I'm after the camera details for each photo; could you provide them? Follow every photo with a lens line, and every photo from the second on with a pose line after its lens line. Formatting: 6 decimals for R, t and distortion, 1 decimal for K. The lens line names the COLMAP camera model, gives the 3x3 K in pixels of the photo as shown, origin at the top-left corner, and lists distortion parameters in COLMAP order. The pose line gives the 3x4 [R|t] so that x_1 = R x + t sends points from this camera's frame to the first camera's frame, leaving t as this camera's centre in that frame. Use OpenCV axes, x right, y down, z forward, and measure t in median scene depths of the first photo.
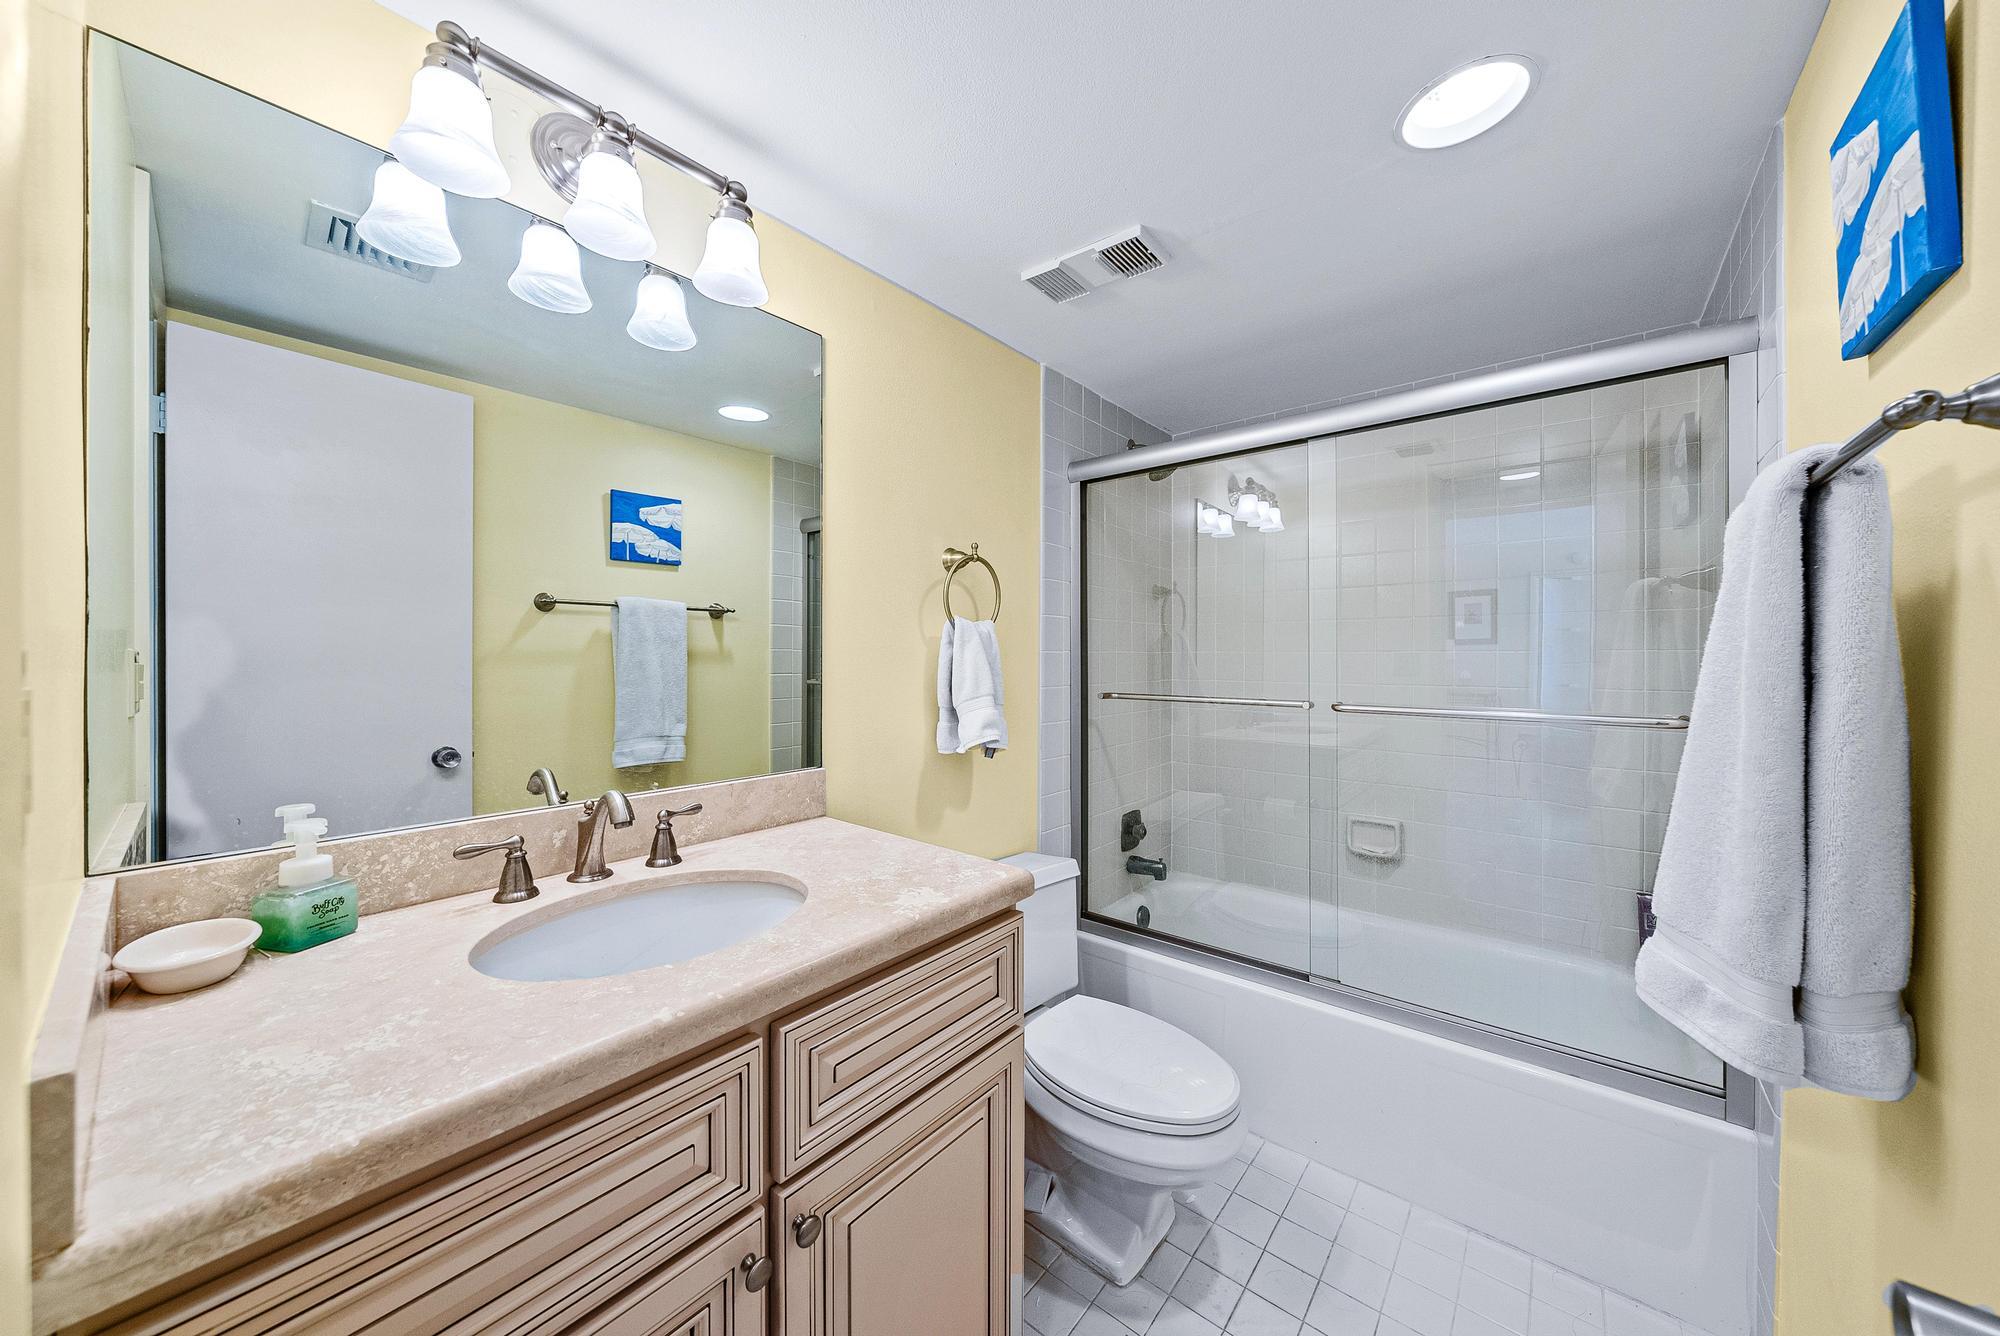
lens RADIAL K [[690.5, 0, 1005.9], [0, 690.5, 658.4], [0, 0, 1]] dist [-0.002497, -0.000286]
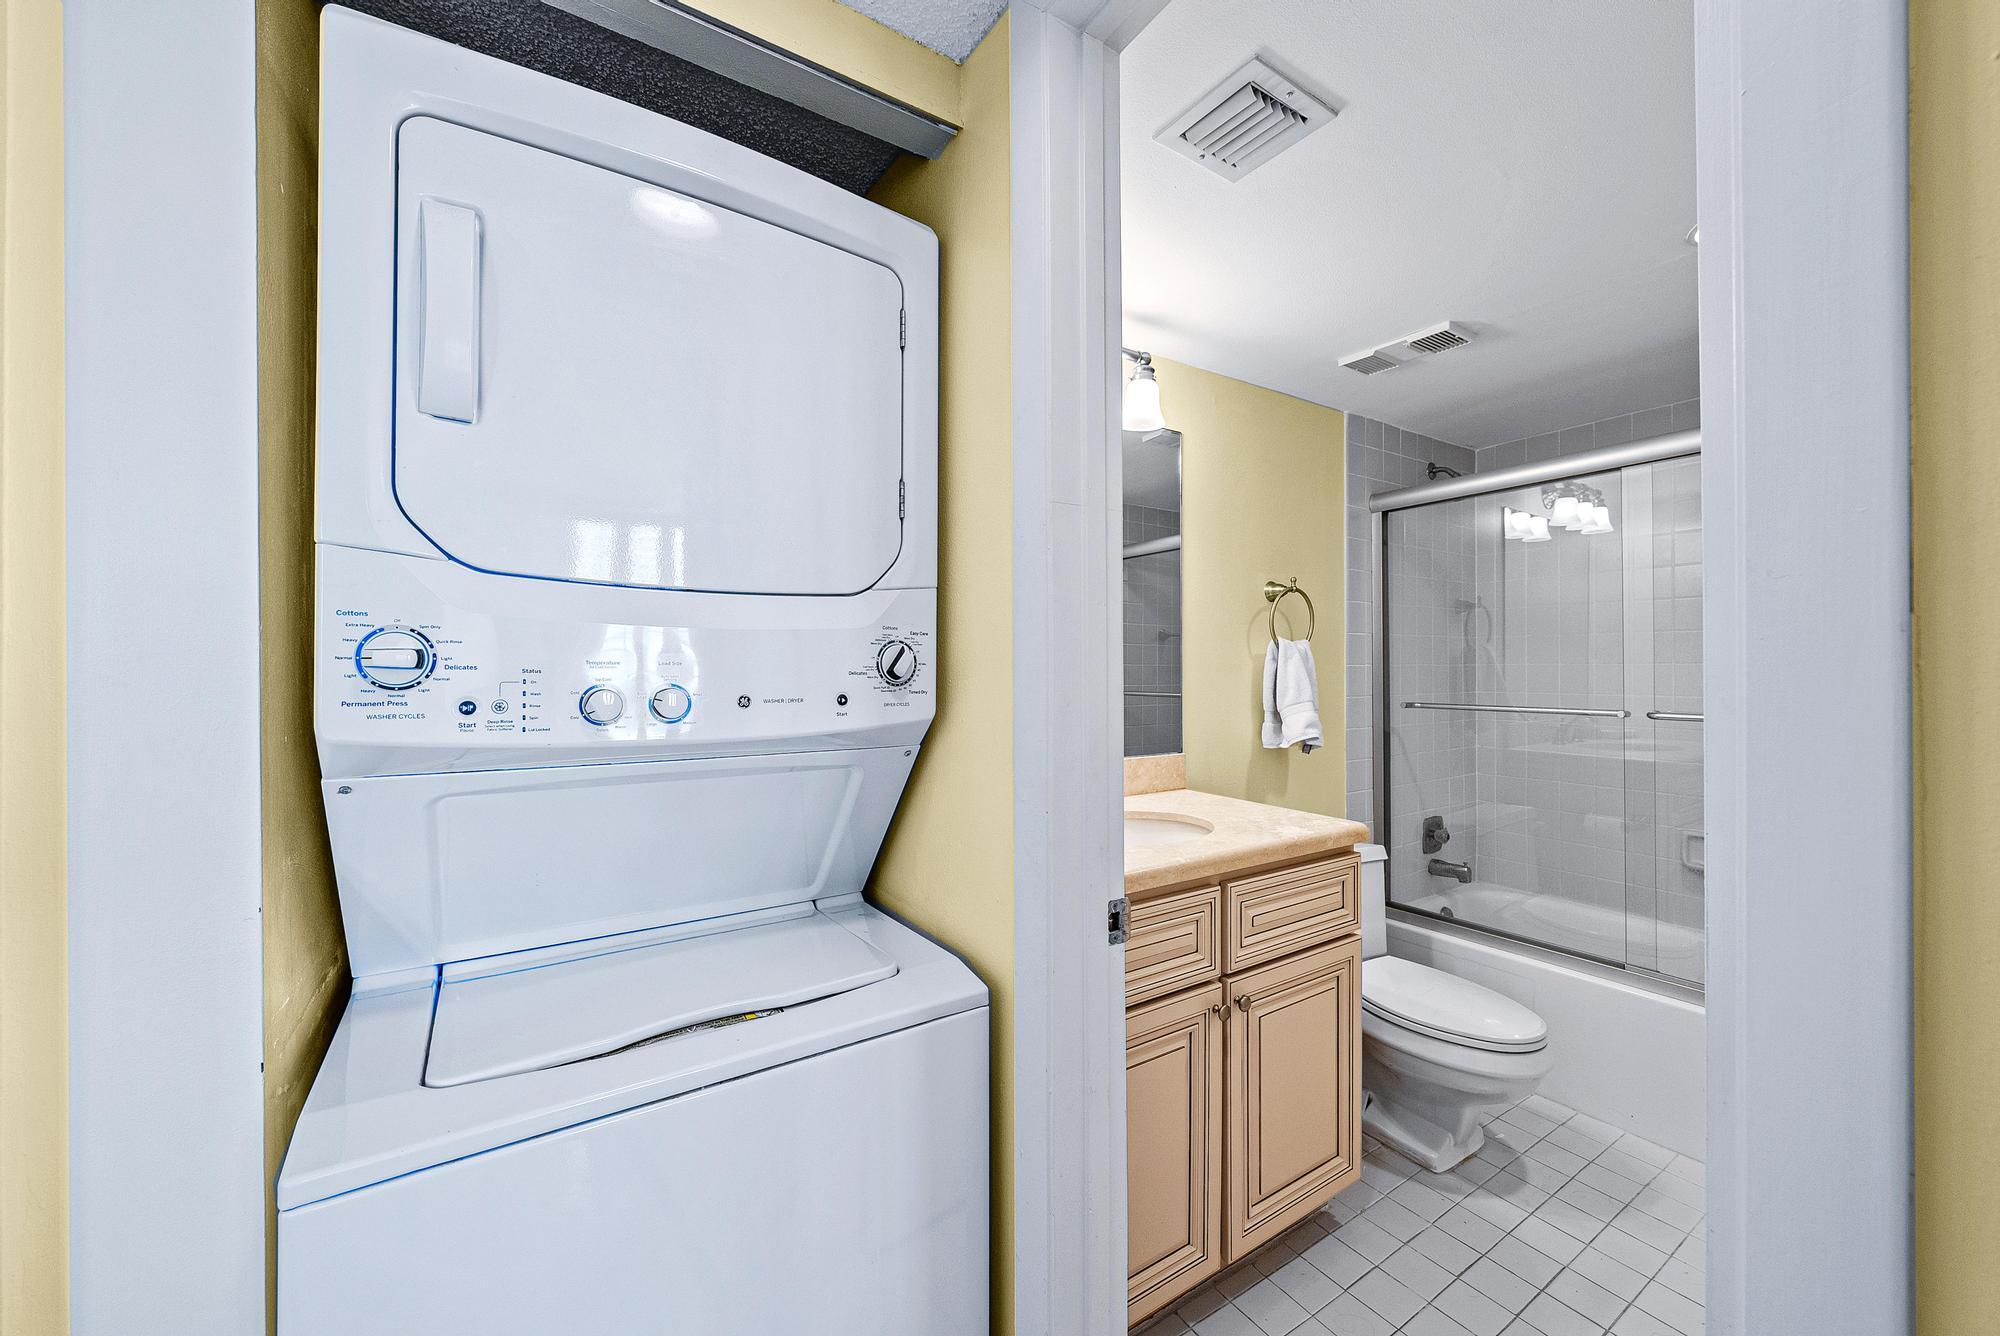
lens RADIAL K [[767.7, 0, 1000.0], [0, 767.7, 668.0], [0, 0, 1]] dist [0.000379, -0.000033]
pose [[0.951307, -0.003429, -0.308225, -0.120897], [0.002574, 0.999992, -0.003179, -0.003079], [0.308234, 0.002231, 0.951308, -0.452548]]
